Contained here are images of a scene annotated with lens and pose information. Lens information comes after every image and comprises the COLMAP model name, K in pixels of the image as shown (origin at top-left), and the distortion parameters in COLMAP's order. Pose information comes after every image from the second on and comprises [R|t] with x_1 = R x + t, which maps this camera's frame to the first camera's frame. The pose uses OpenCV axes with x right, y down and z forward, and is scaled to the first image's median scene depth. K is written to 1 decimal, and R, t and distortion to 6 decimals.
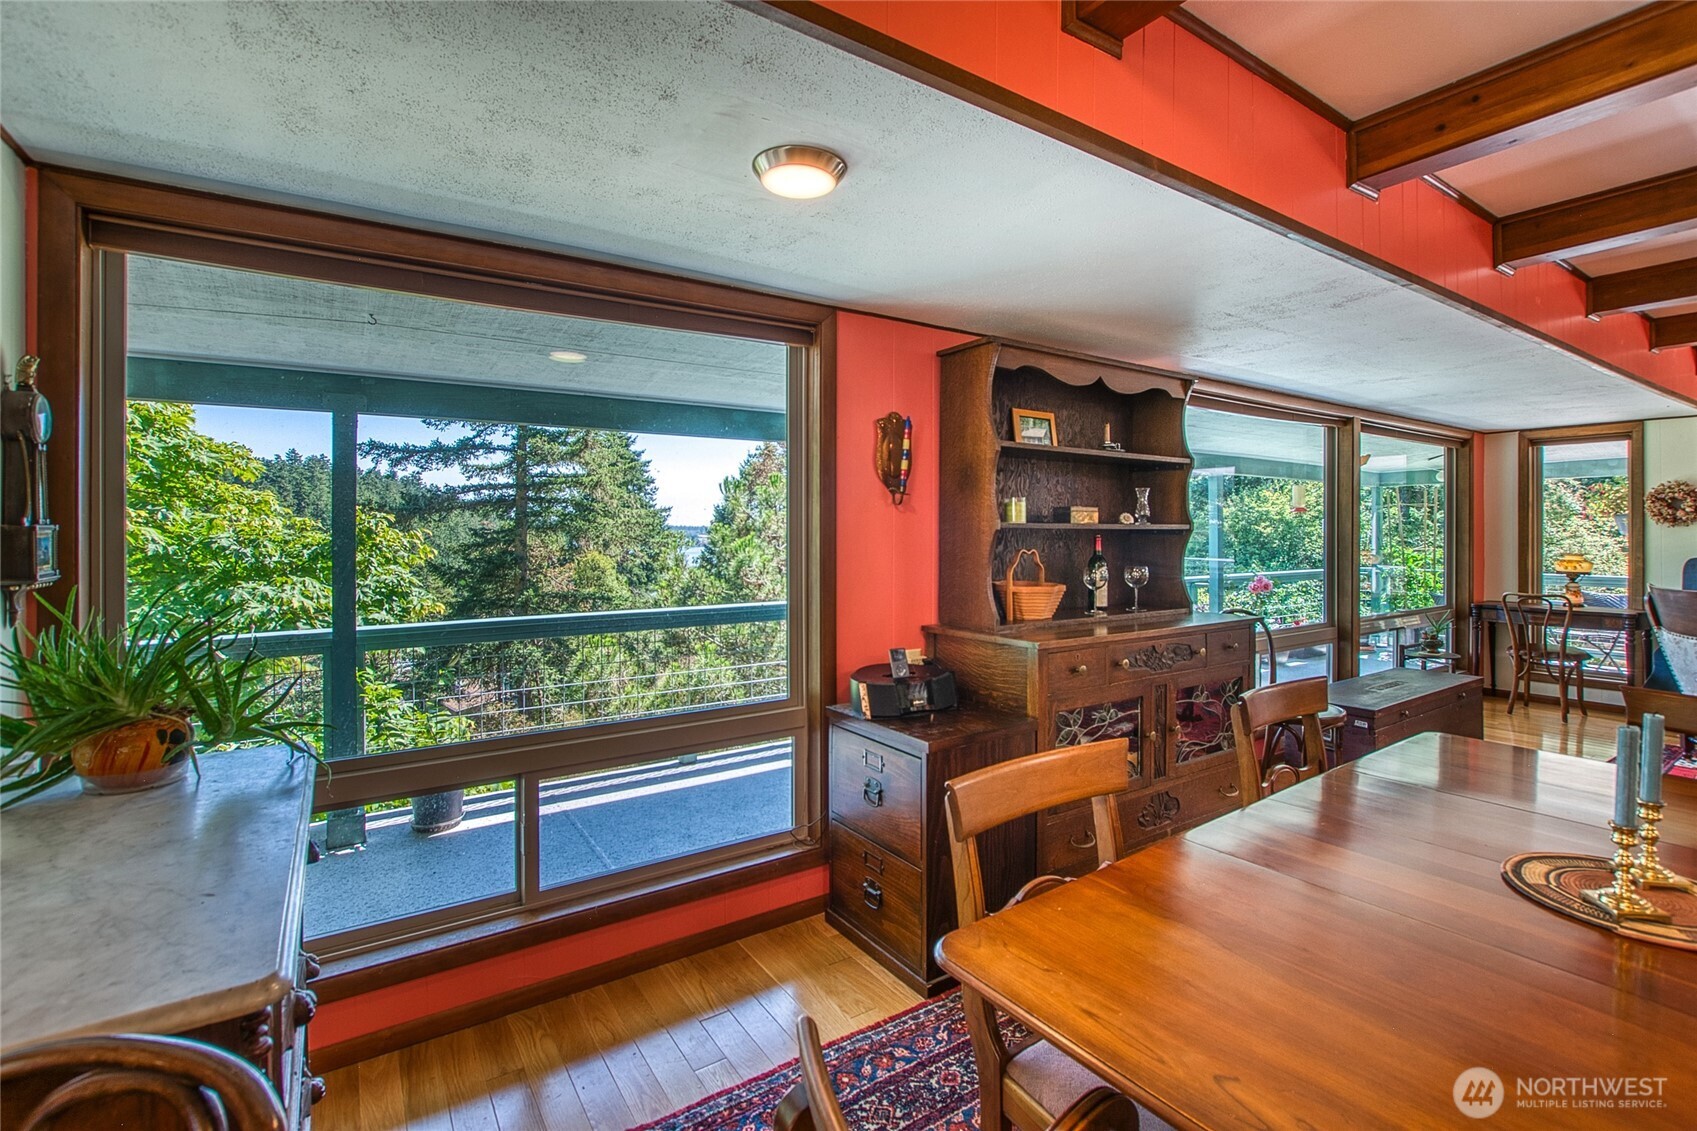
lens RADIAL K [[763.2, 0, 822.0], [0, 763.2, 528.0], [0, 0, 1]] dist [-0.024041, 0.003131]
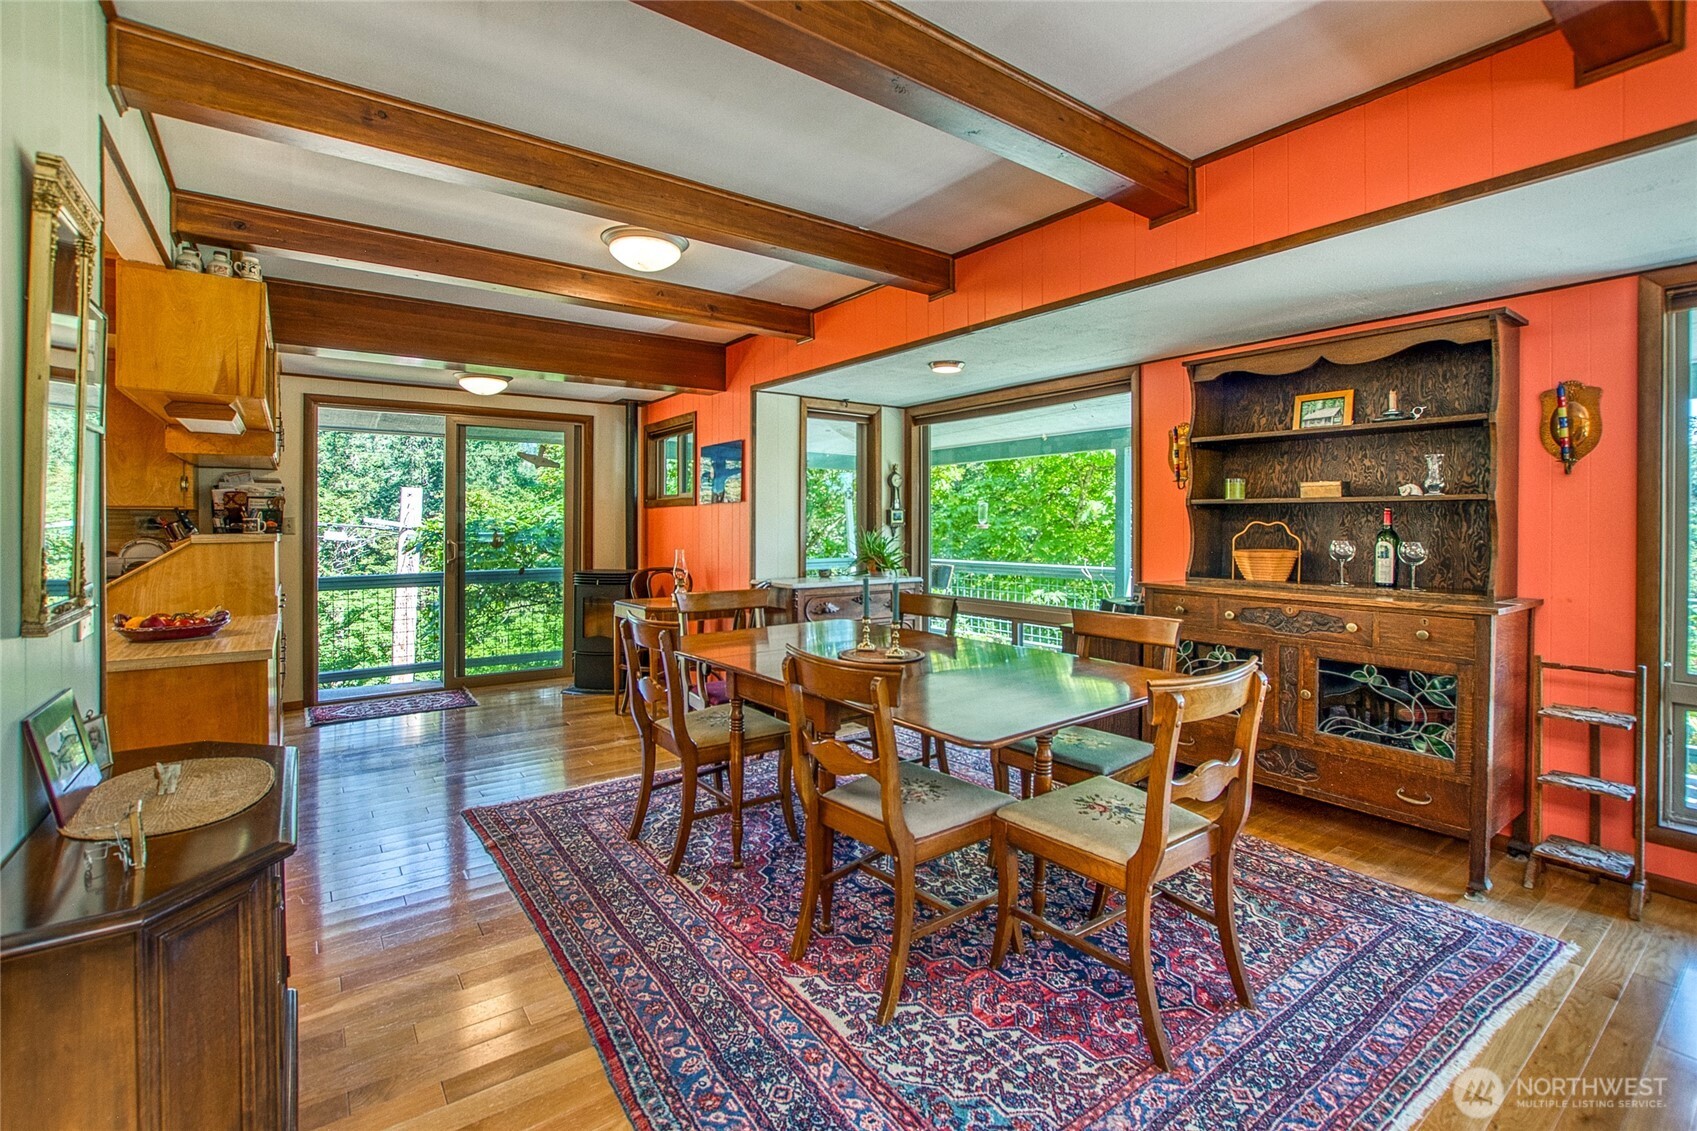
lens RADIAL K [[763.2, 0, 842.1], [0, 763.2, 526.5], [0, 0, 1]] dist [-0.024041, 0.003131]
pose [[0.054032, 0.005798, -0.998522, 1.489276], [0.002106, 0.999980, 0.005920, 0.029407], [0.998537, -0.002423, 0.054019, 0.313222]]
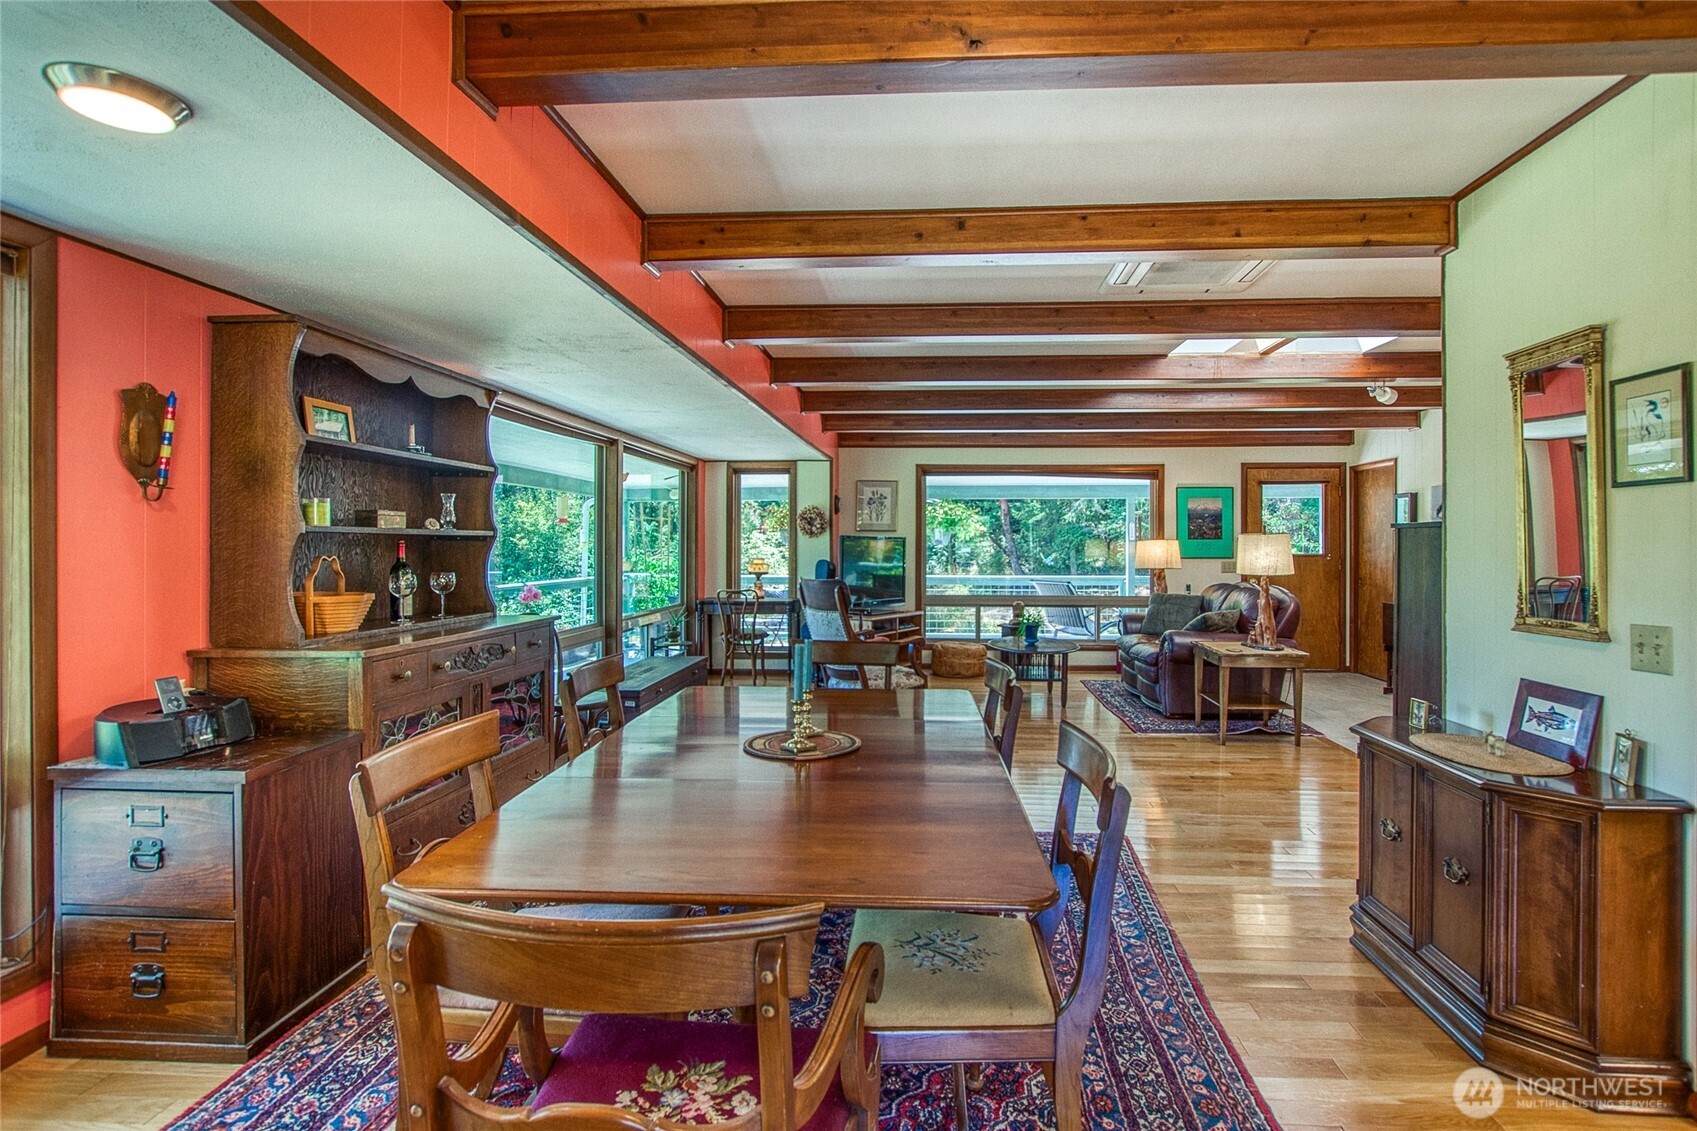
lens RADIAL K [[866.4, 0, 878.6], [0, 866.4, 548.1], [0, 0, 1]] dist [0.003577, 0.000924]
pose [[0.594933, -0.003766, 0.803767, -0.181656], [-0.003070, 0.999971, 0.006958, 0.010640], [-0.803770, -0.006608, 0.594904, -0.147631]]
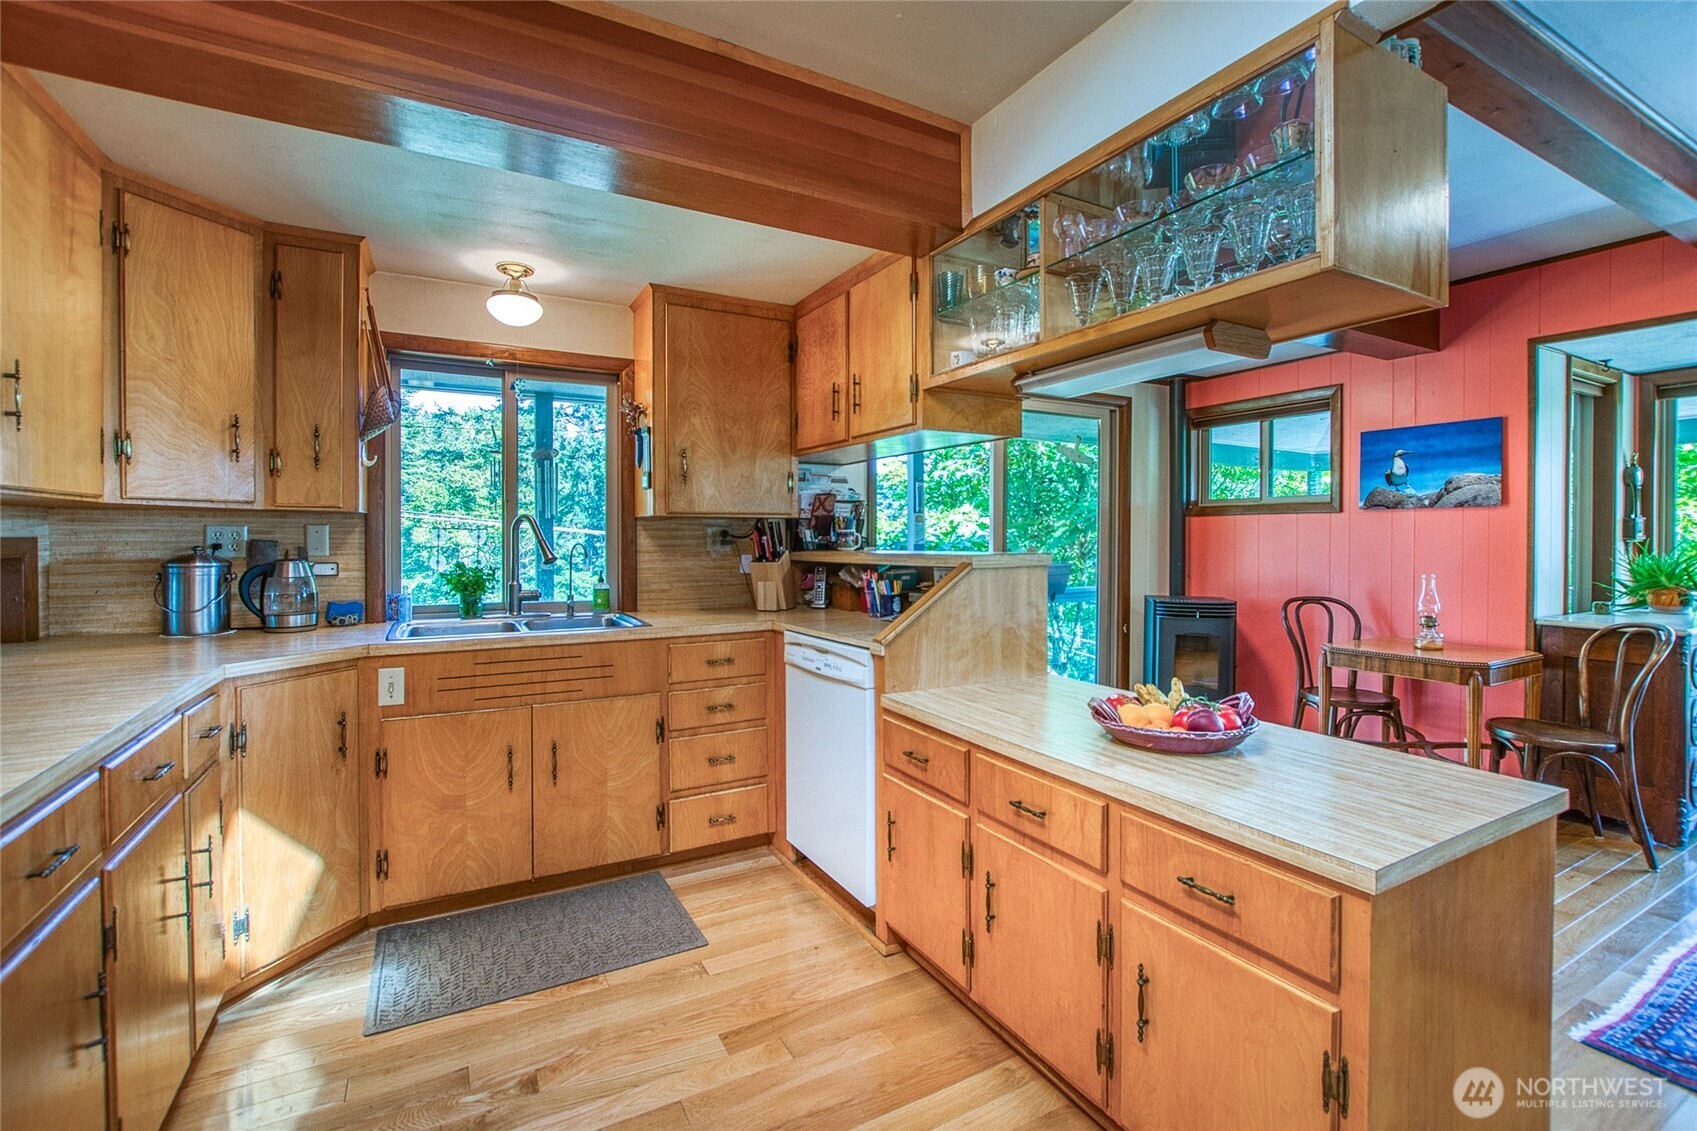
lens RADIAL K [[763.2, 0, 852.9], [0, 763.2, 547.0], [0, 0, 1]] dist [-0.024041, 0.003131]
pose [[-0.074299, 0.019121, -0.997053, 0.977466], [0.003402, 0.999815, 0.018920, 0.022848], [0.997230, -0.001986, -0.074350, -0.859150]]
